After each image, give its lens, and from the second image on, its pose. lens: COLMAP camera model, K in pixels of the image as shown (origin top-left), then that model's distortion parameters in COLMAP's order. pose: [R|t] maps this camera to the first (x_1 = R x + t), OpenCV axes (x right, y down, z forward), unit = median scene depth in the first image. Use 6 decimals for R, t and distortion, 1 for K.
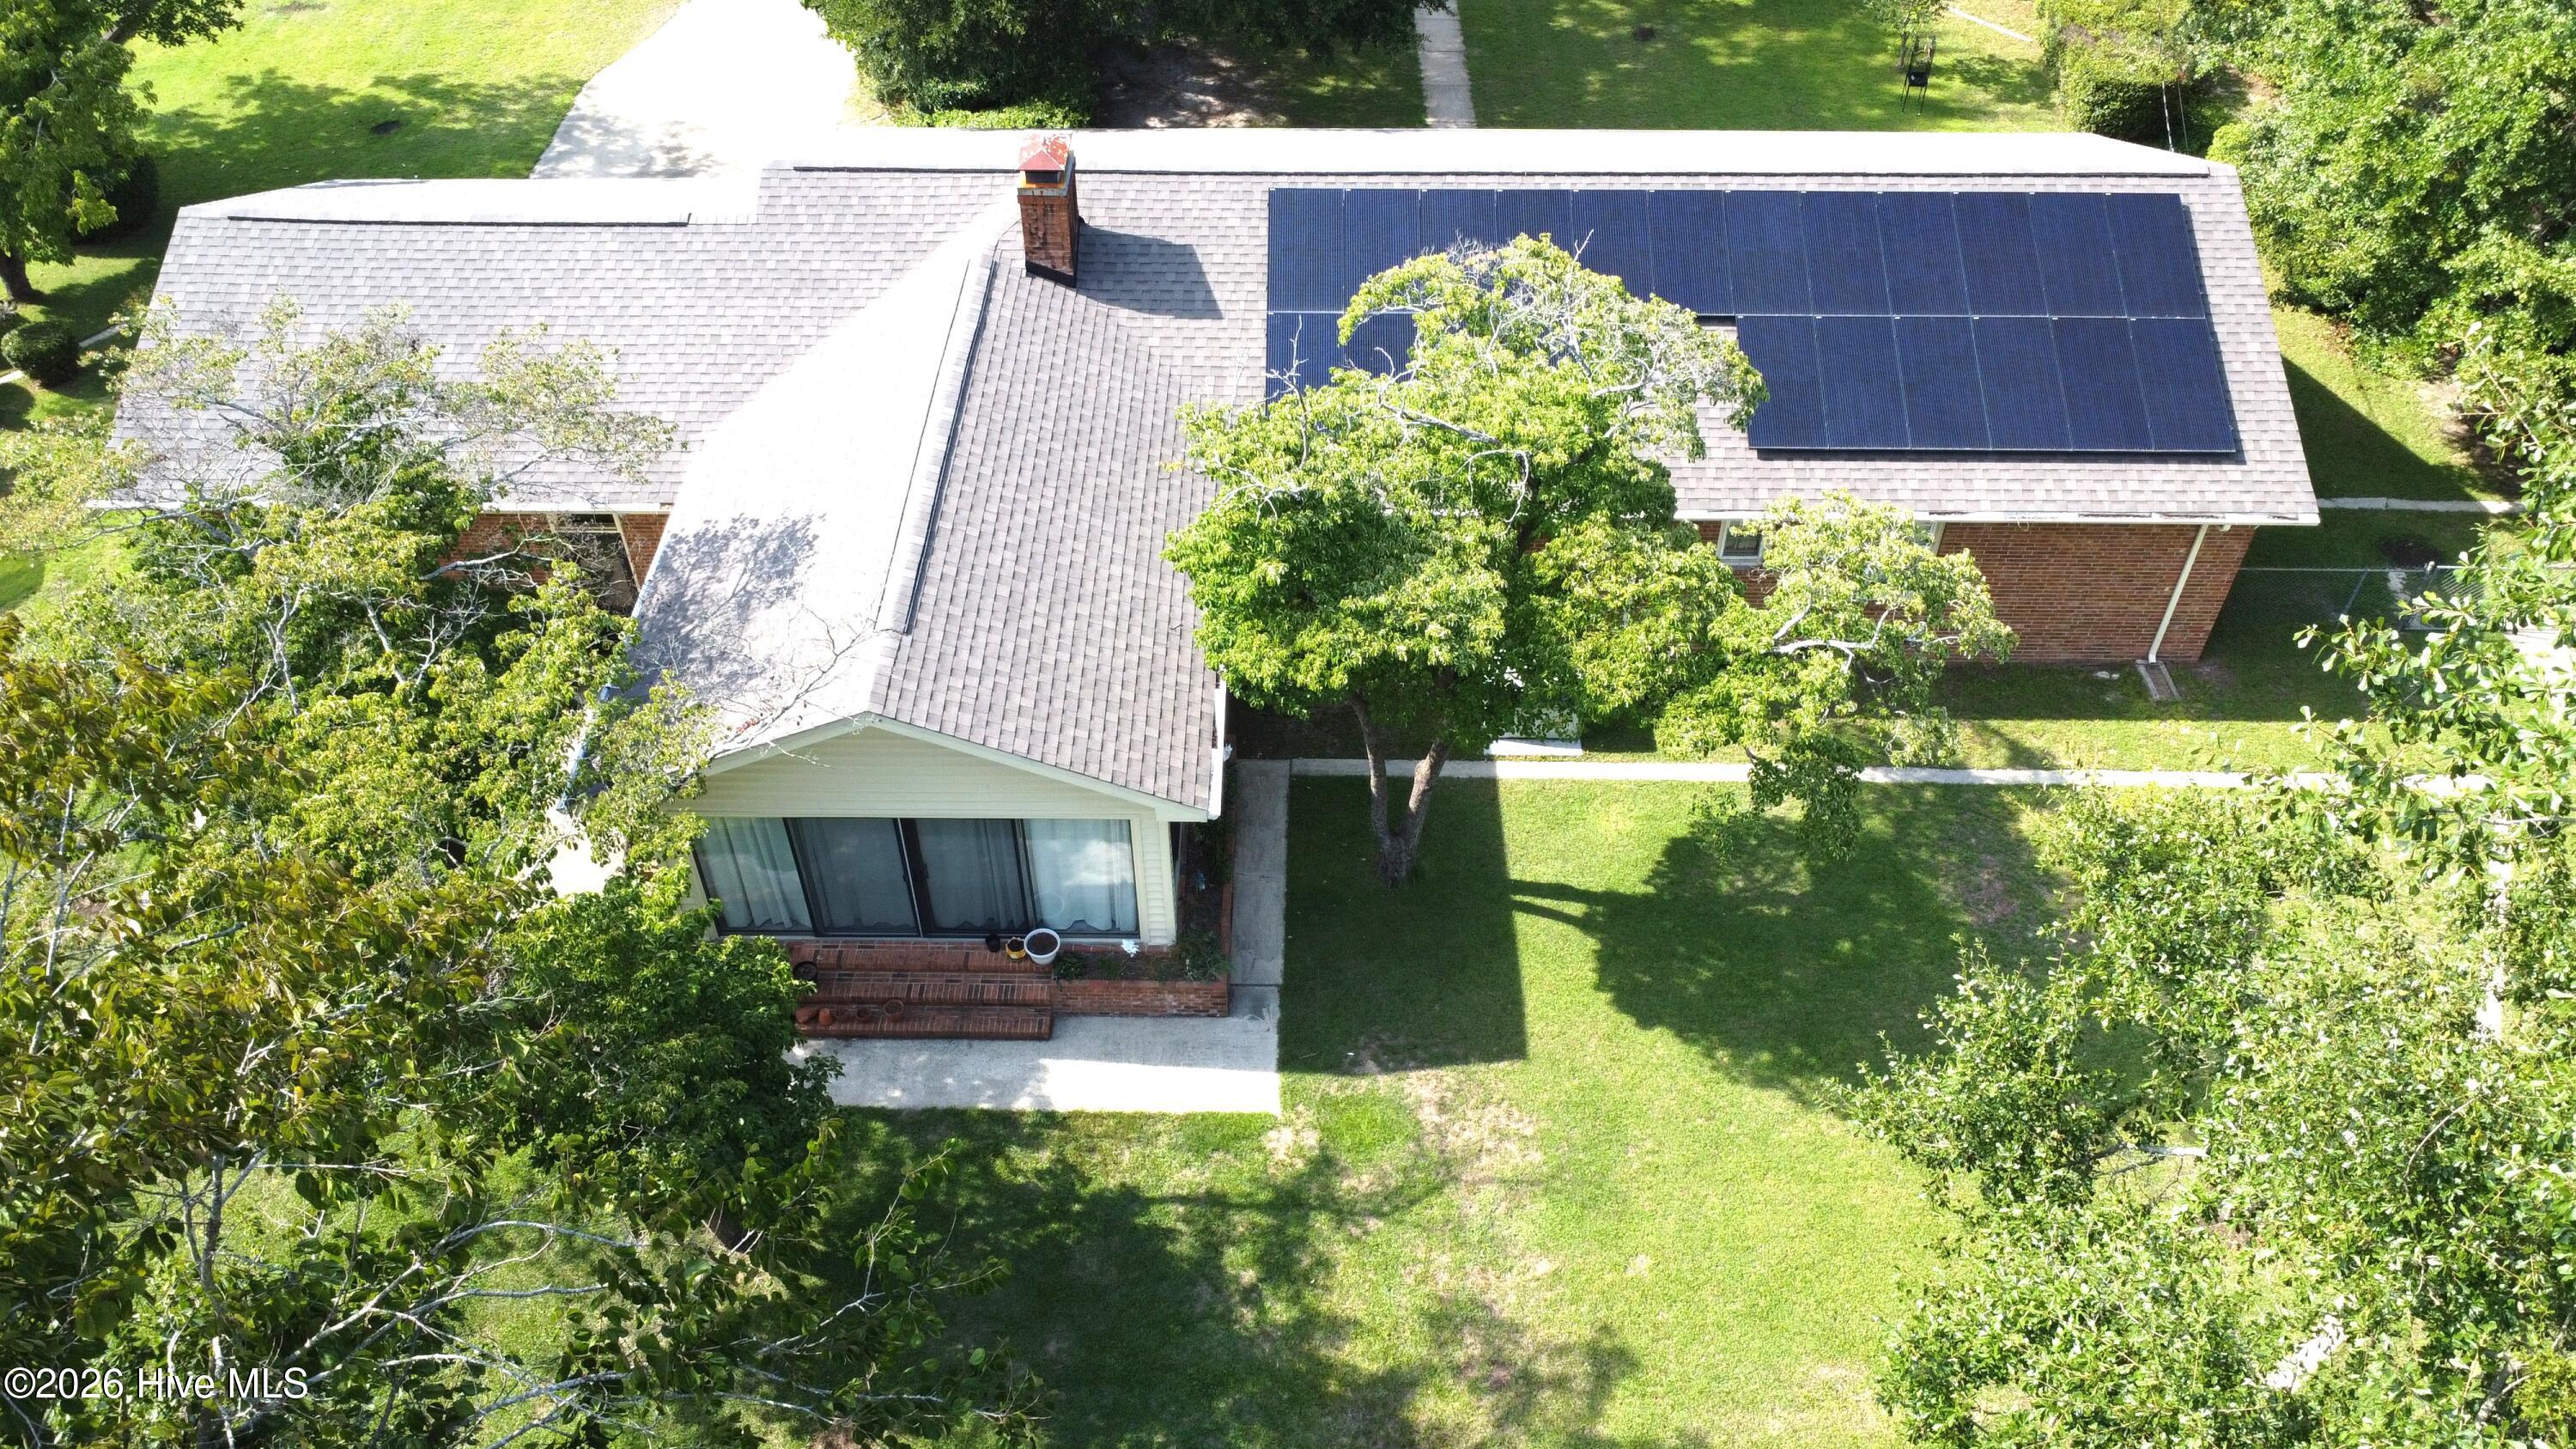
lens RADIAL K [[1946.1, 0, 1299.4], [0, 1946.1, 733.4], [0, 0, 1]] dist [0.002869, -0.004091]
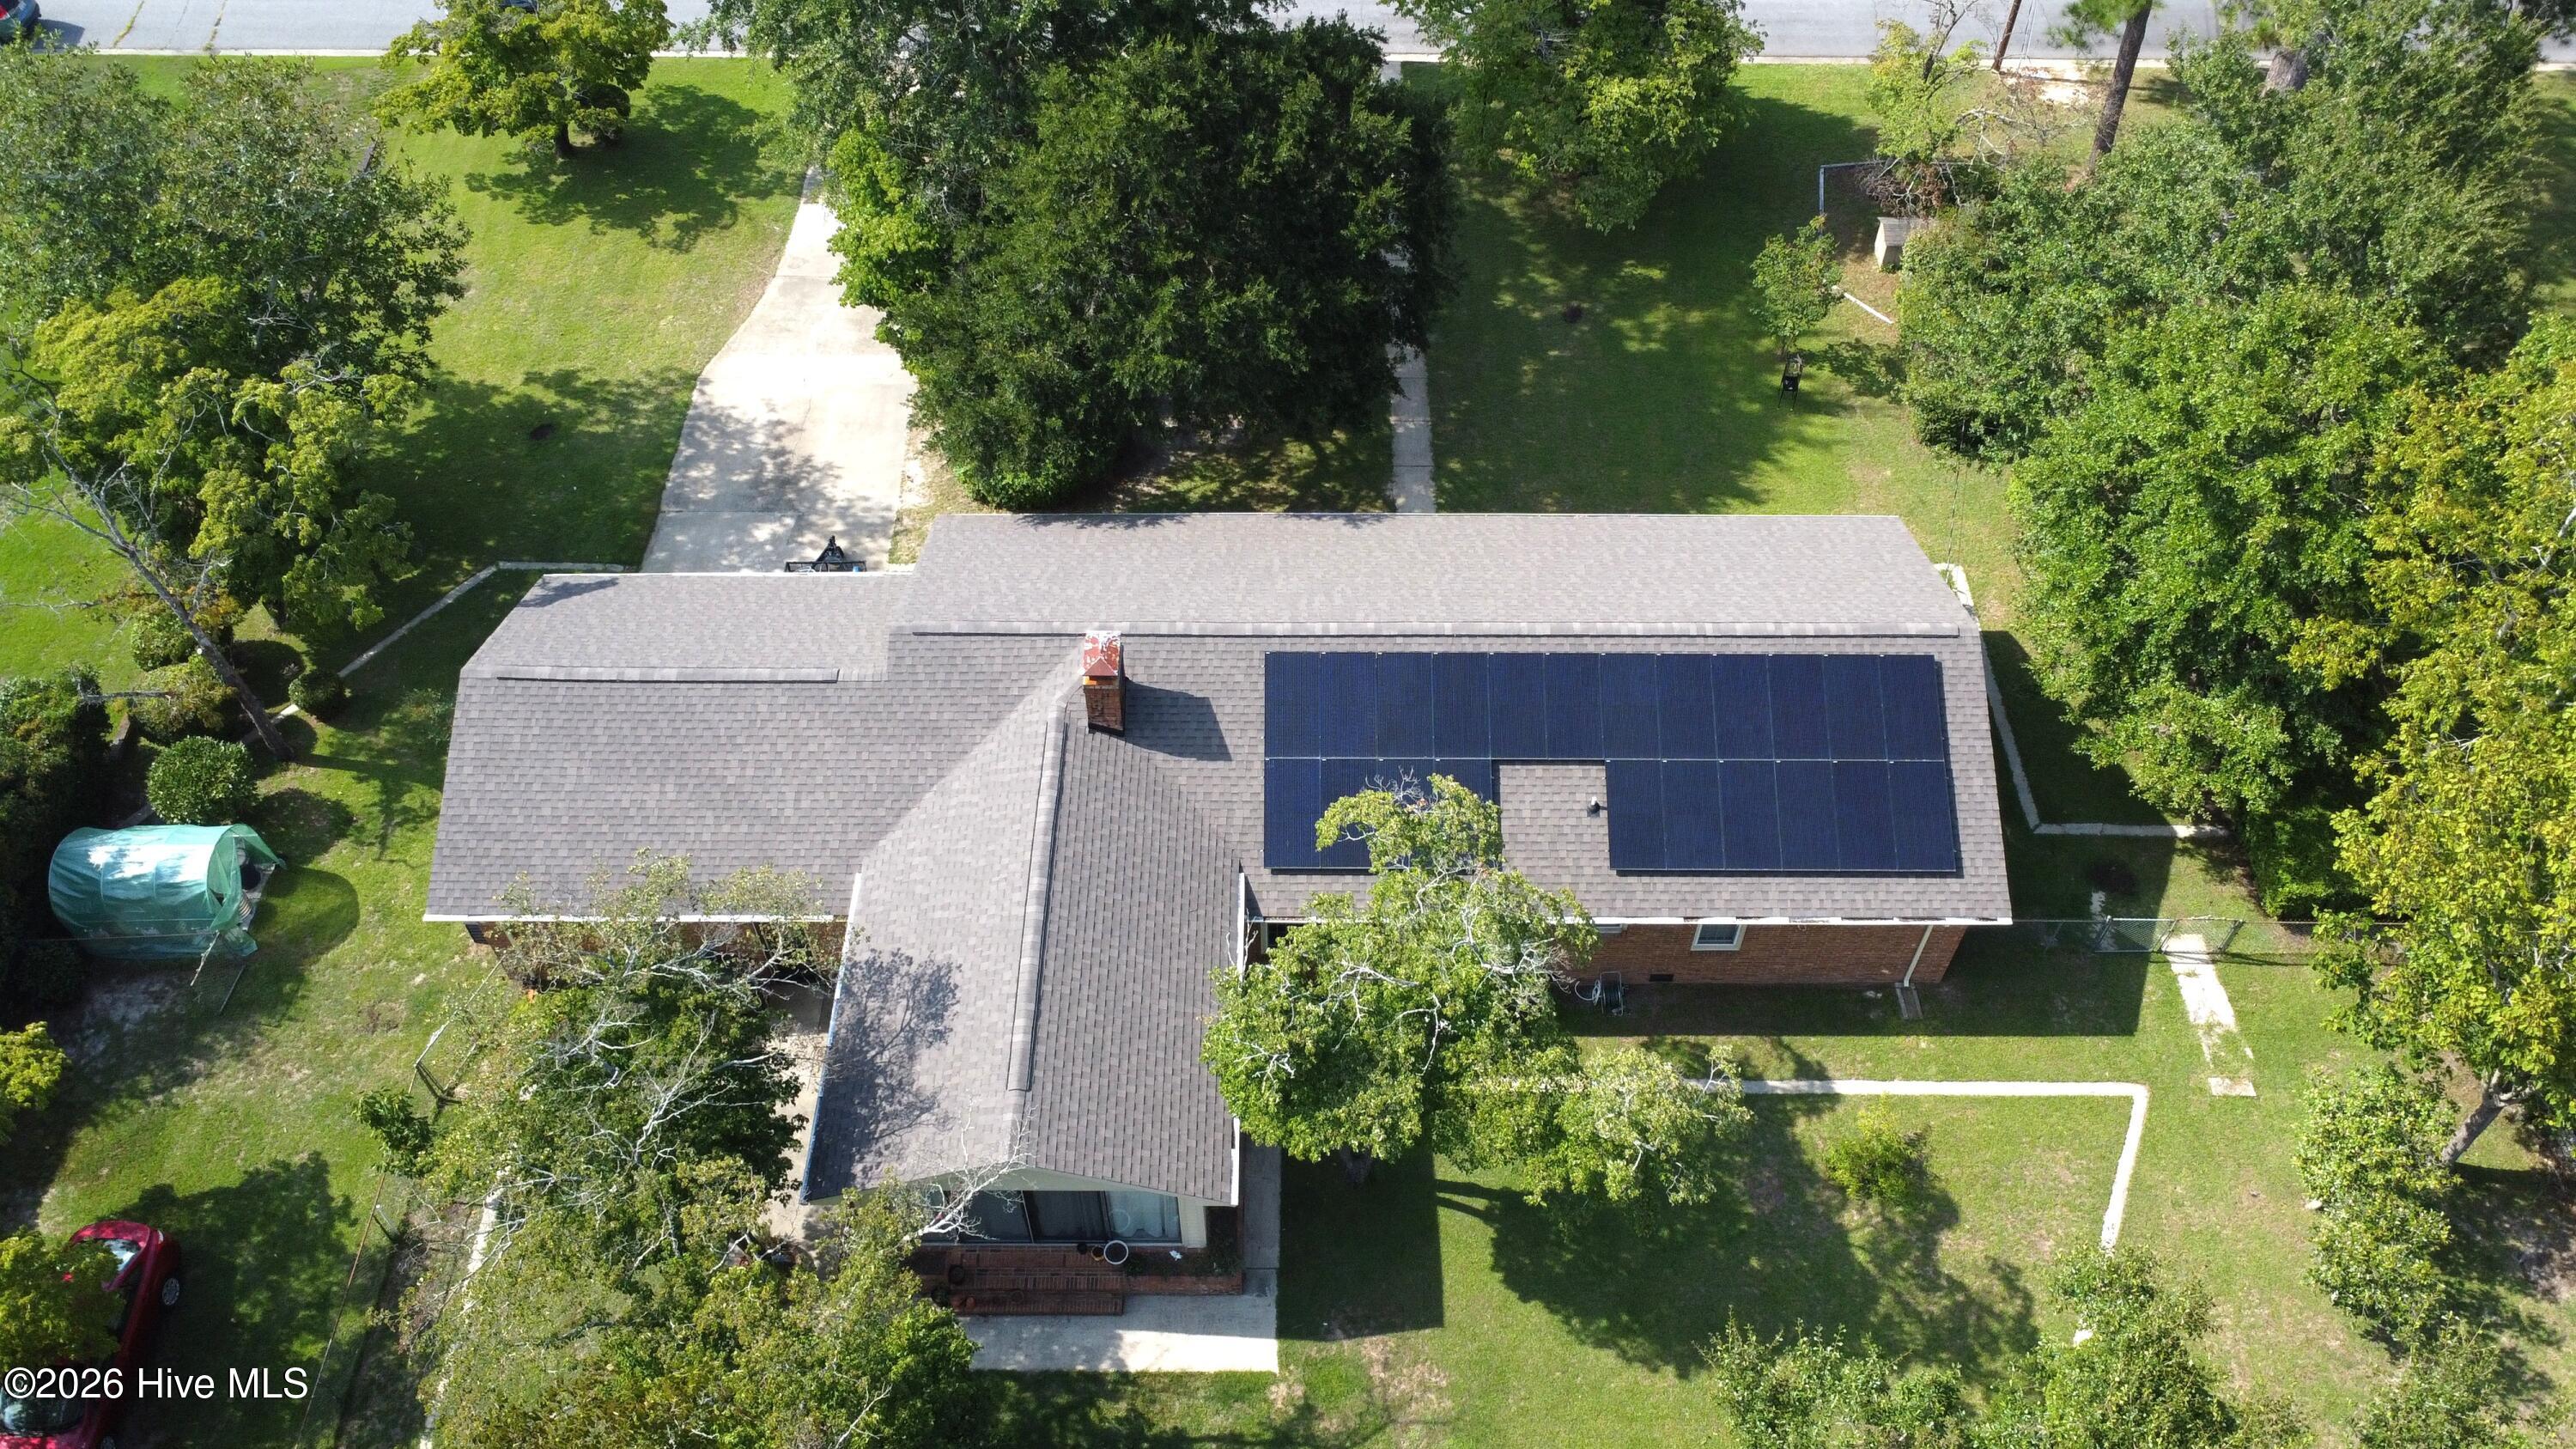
lens RADIAL K [[1946.1, 0, 1299.4], [0, 1946.1, 733.4], [0, 0, 1]] dist [0.002869, -0.004091]
pose [[0.999970, -0.004239, 0.006442, -0.000847], [0.003454, 0.993095, 0.117261, -0.437969], [-0.006895, -0.117236, 0.993080, -0.404447]]
